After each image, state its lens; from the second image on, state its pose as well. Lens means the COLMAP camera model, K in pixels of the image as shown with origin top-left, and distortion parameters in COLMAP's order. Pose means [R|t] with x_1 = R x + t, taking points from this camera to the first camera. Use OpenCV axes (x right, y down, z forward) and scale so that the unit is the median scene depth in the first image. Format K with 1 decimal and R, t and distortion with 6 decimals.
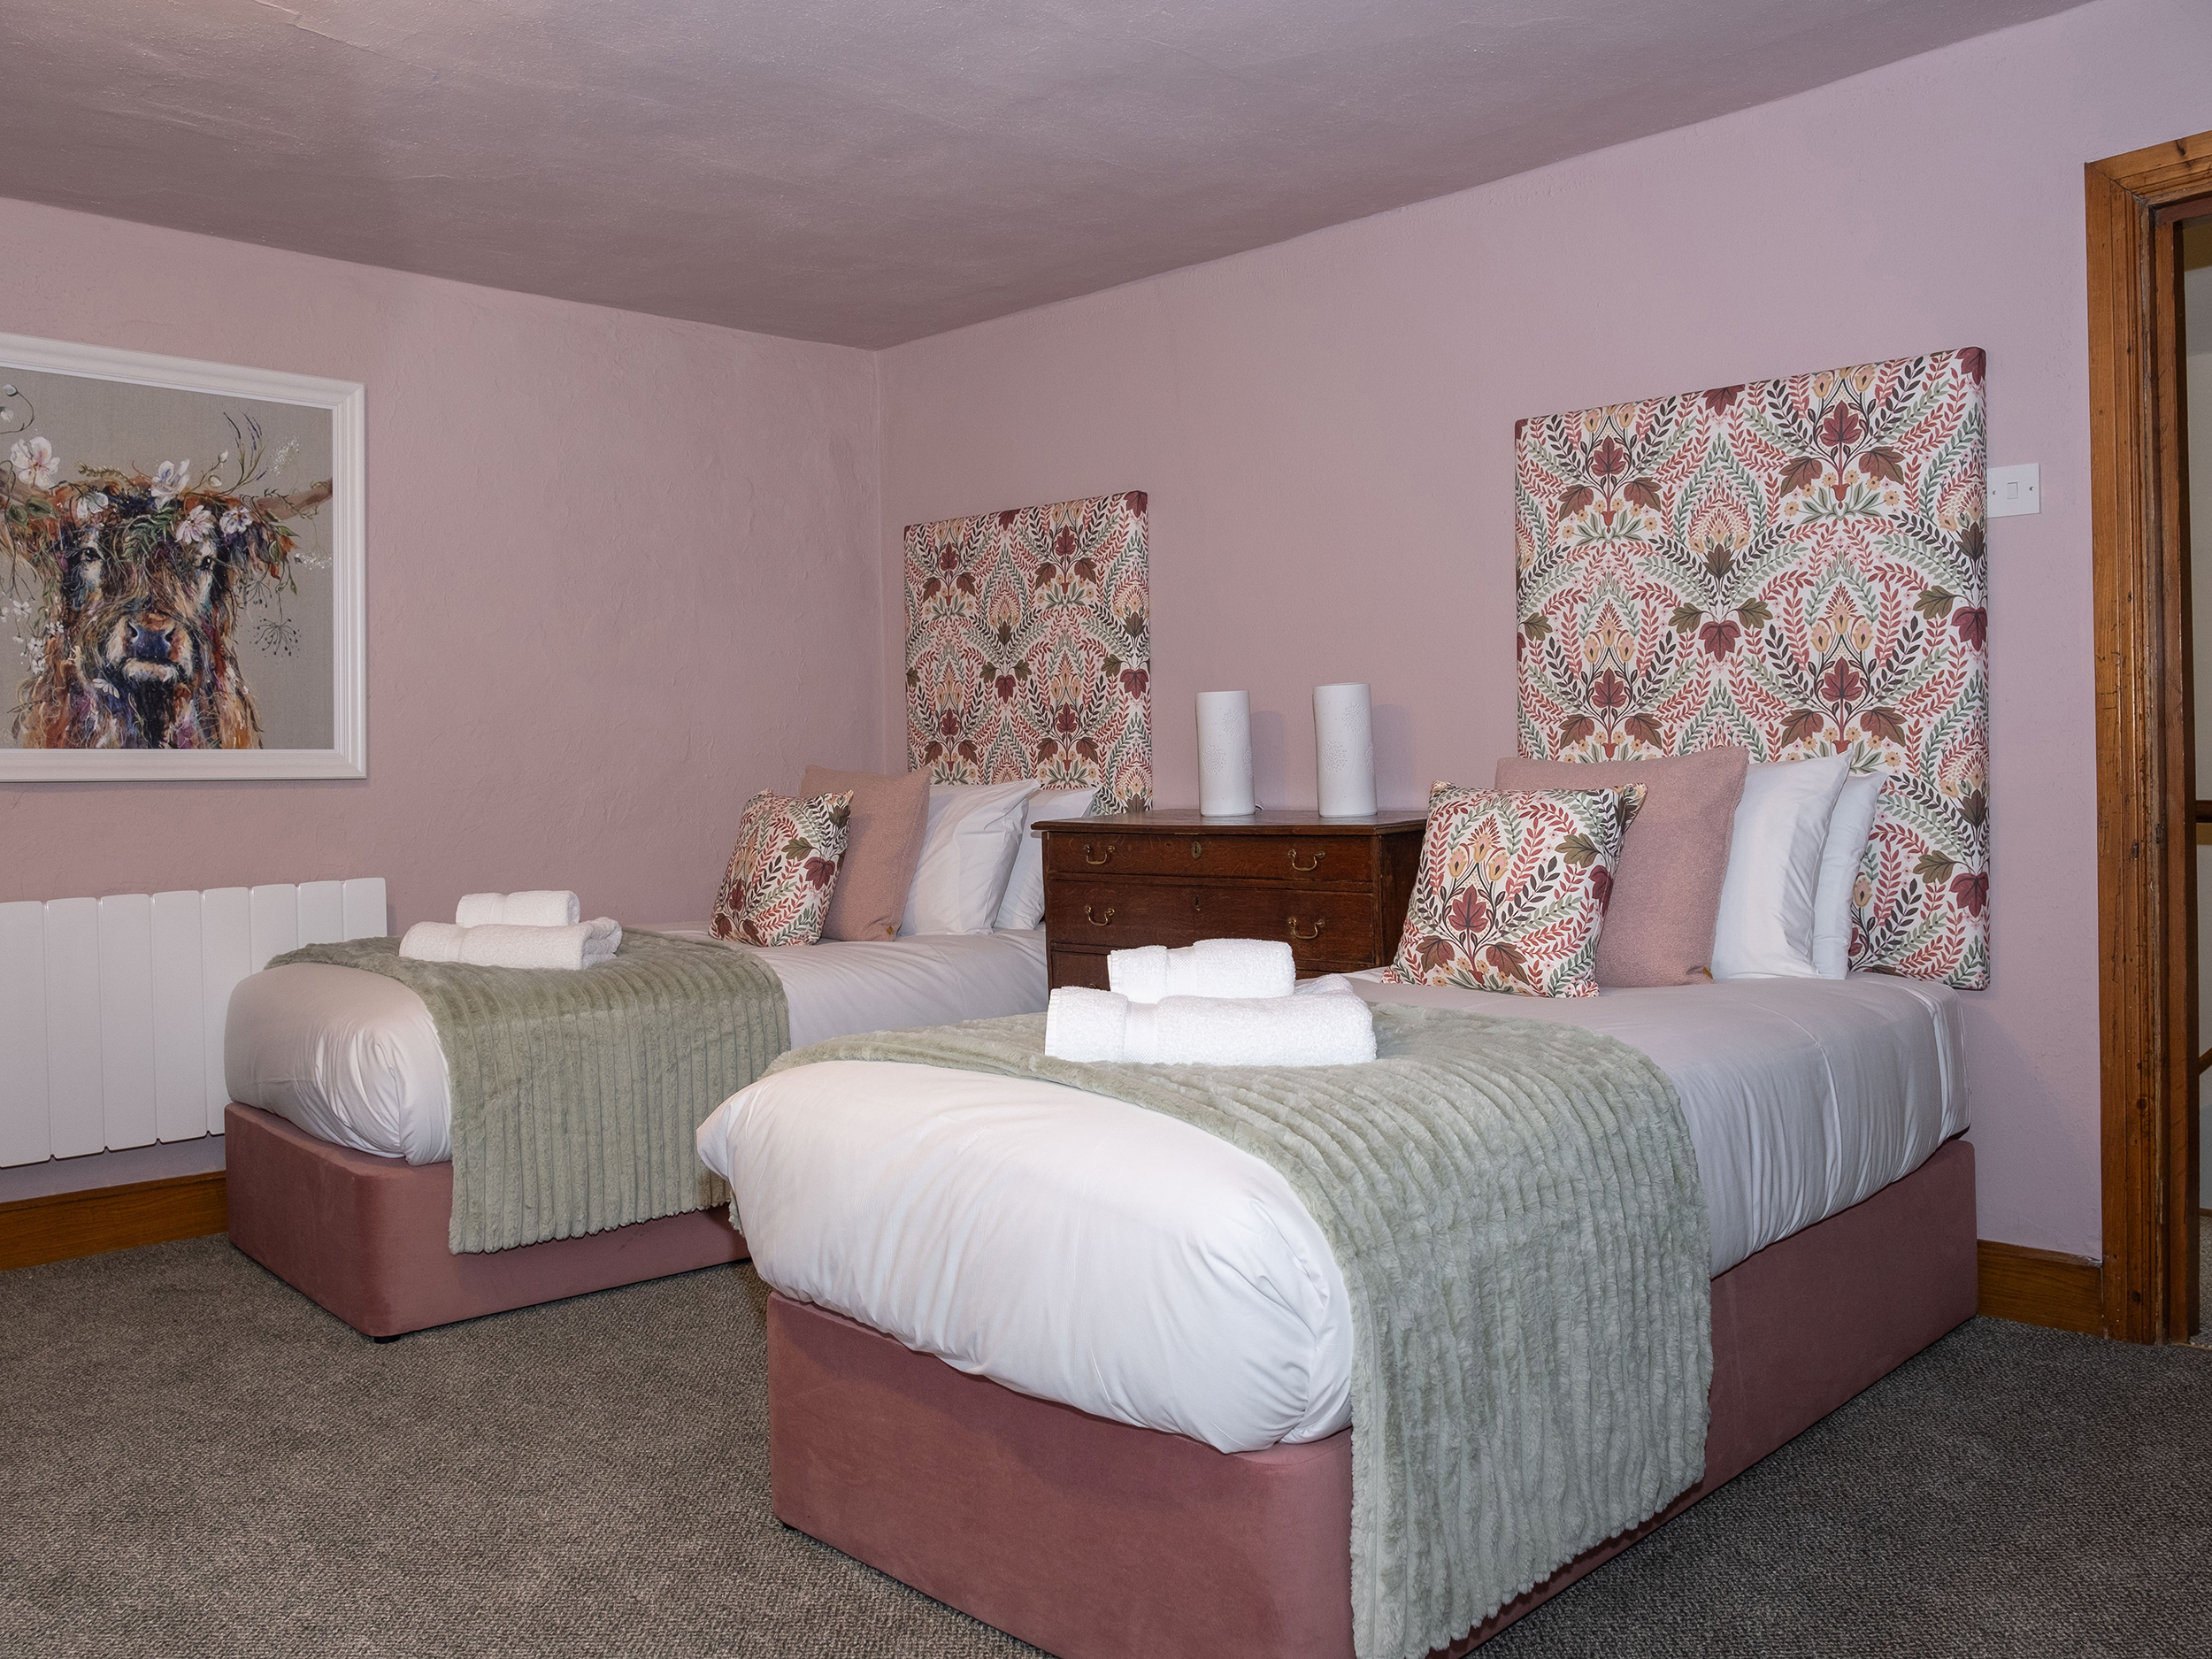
lens RADIAL K [[1571.9, 0, 1105.9], [0, 1571.9, 825.1], [0, 0, 1]] dist [-0.002280, 0.002654]
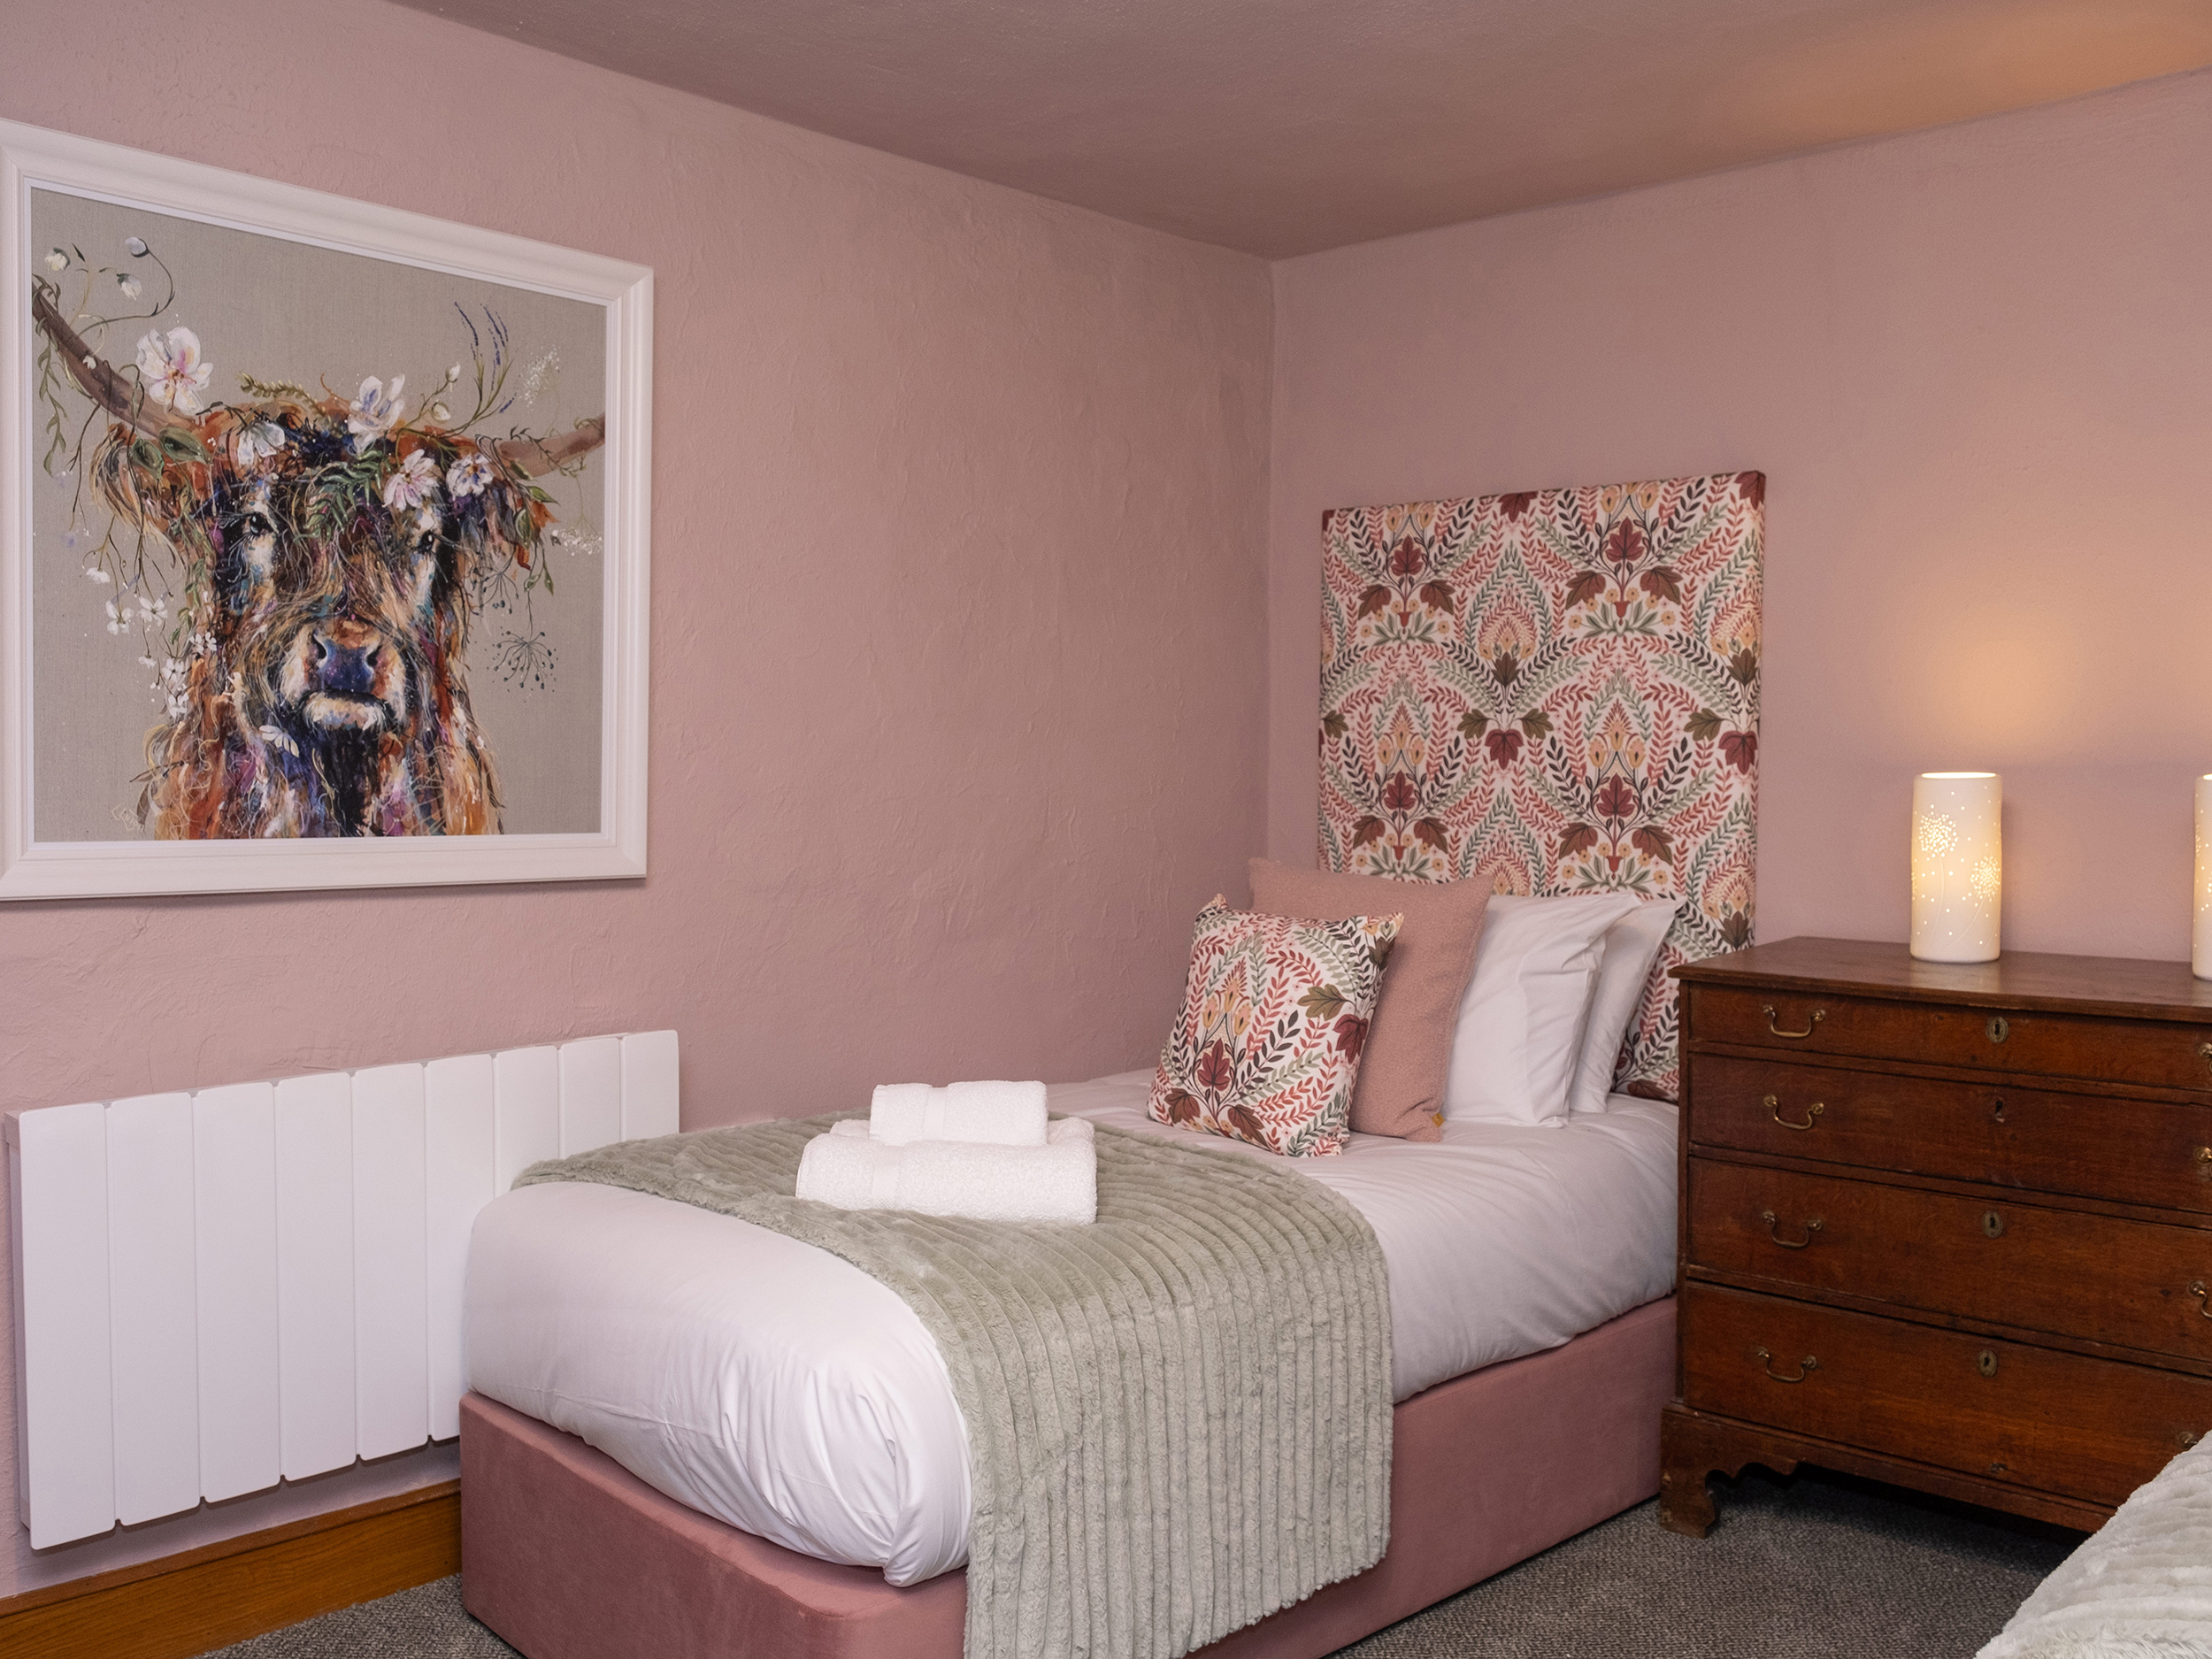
lens RADIAL K [[1669.4, 0, 1120.7], [0, 1669.4, 880.0], [0, 0, 1]] dist [0.008597, -0.002369]
pose [[0.998840, 0.019431, 0.044059, -0.320389], [-0.020888, 0.999242, 0.032861, -0.058719], [-0.043387, -0.033743, 0.998488, 0.310971]]
